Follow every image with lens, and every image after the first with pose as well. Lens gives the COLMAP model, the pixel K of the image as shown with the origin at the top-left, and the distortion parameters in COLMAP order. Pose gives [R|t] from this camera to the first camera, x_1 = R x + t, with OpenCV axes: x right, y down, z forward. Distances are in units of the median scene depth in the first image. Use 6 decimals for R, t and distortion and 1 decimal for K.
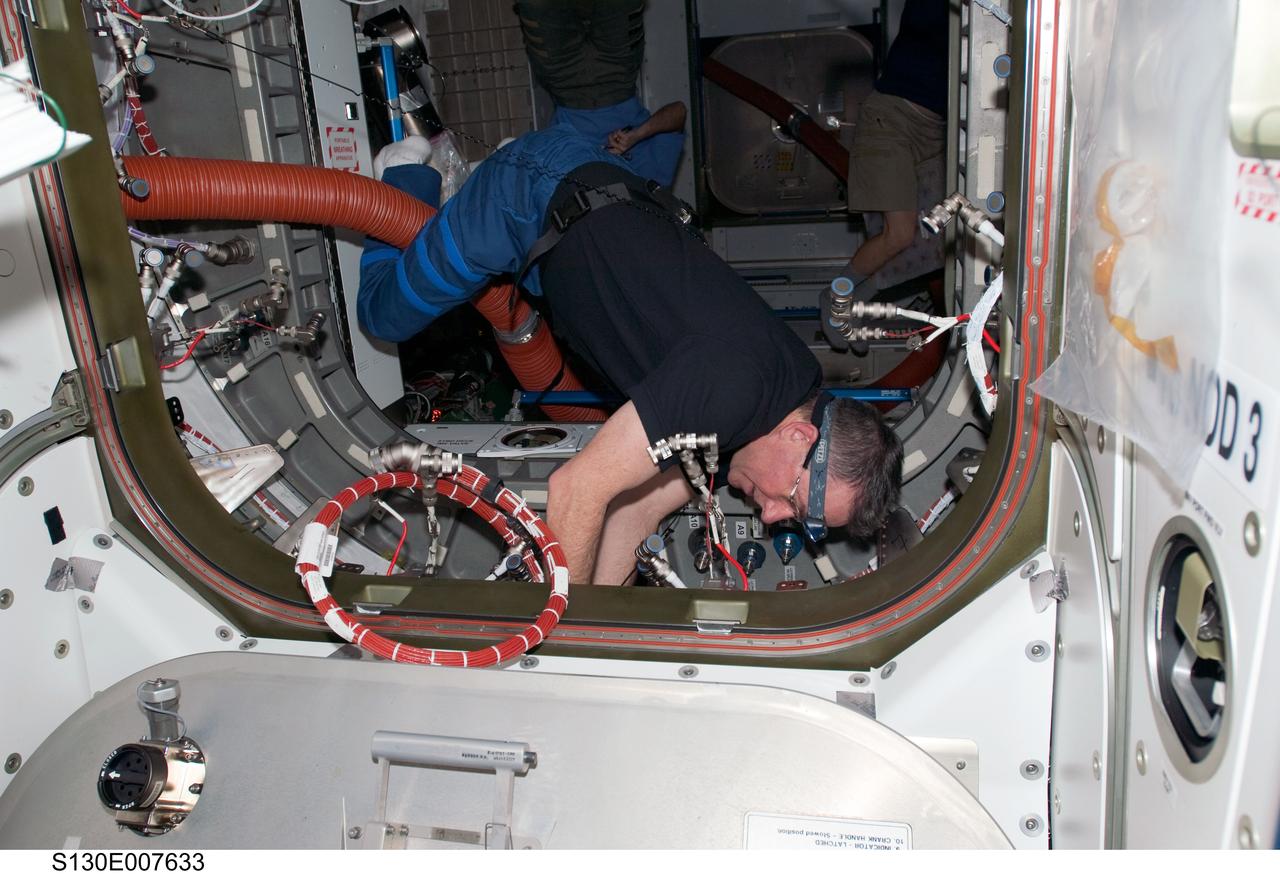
lens RADIAL K [[941.9, 0, 637.4], [0, 941.9, 416.6], [0, 0, 1]] dist [-0.072791, 0.037068]
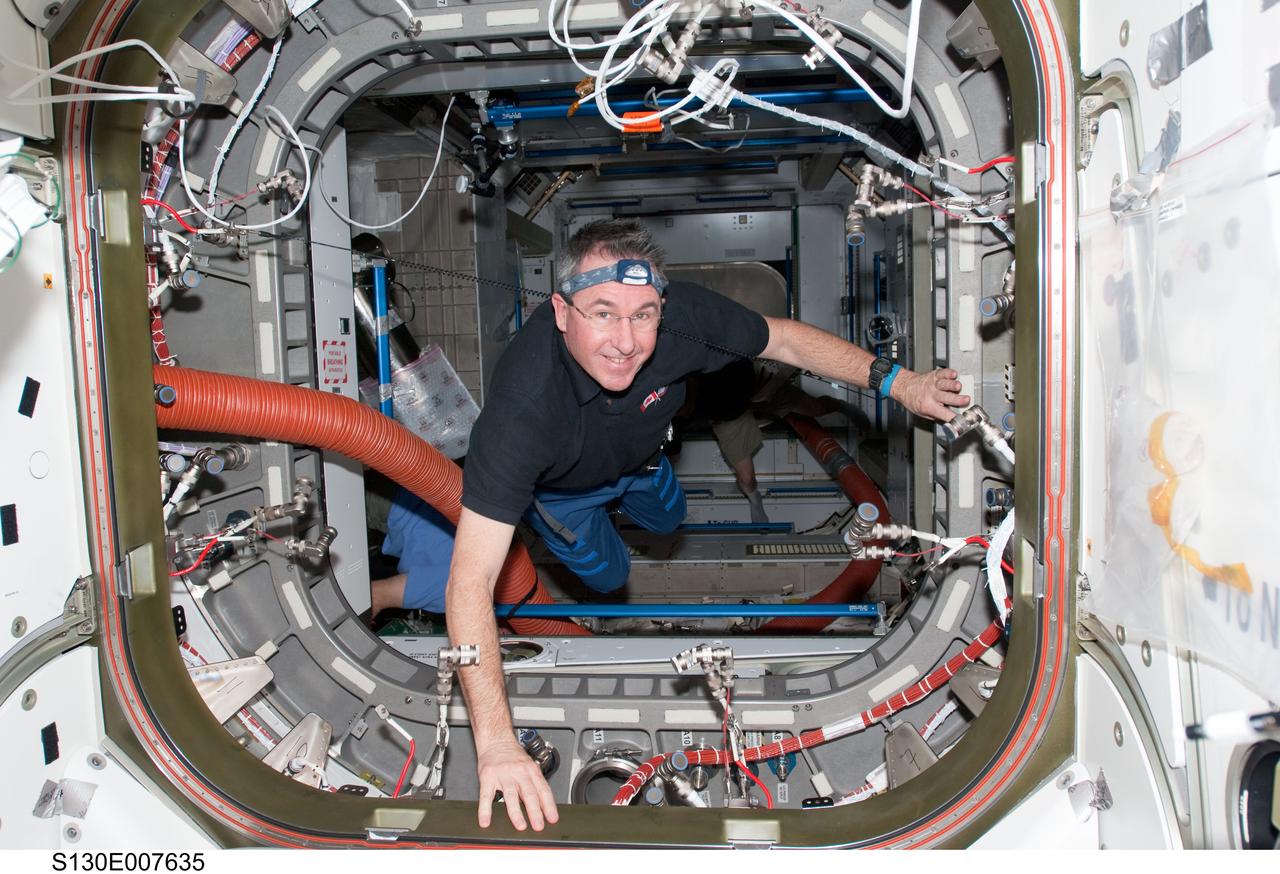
lens RADIAL K [[941.9, 0, 637.4], [0, 941.9, 416.6], [0, 0, 1]] dist [-0.072791, 0.037068]
pose [[0.994011, 0.029366, 0.105259, -0.139293], [-0.005415, 0.975268, -0.220958, -0.002908], [-0.109144, 0.219065, 0.969587, -0.036477]]
